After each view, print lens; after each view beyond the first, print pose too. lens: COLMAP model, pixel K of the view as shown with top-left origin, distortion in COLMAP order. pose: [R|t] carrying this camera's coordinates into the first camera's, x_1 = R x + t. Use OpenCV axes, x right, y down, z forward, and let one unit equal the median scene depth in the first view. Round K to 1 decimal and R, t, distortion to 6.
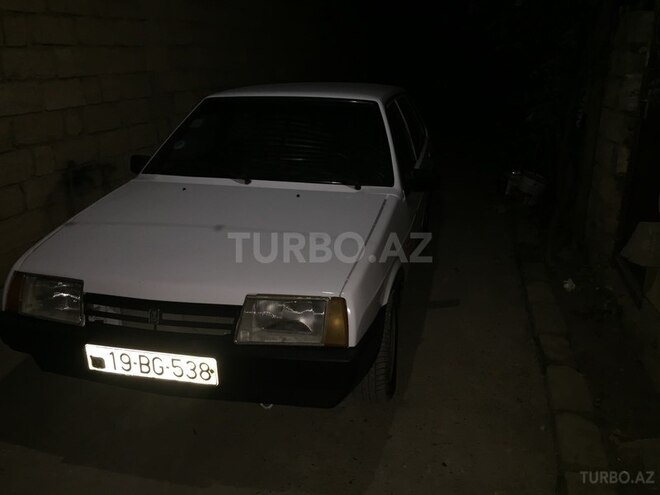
lens RADIAL K [[544.7, 0, 330.0], [0, 544.7, 247.5], [0, 0, 1]] dist [0.099482, -0.165901]
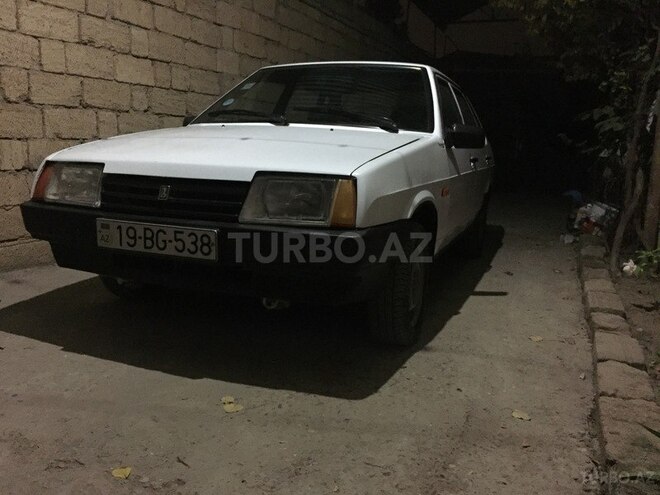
lens RADIAL K [[547.3, 0, 330.0], [0, 547.3, 247.5], [0, 0, 1]] dist [0.094569, -0.165544]
pose [[0.988805, 0.070522, -0.131499, 0.098735], [-0.088103, 0.987183, -0.133072, 0.293513], [0.120429, 0.143167, 0.982344, 0.071231]]
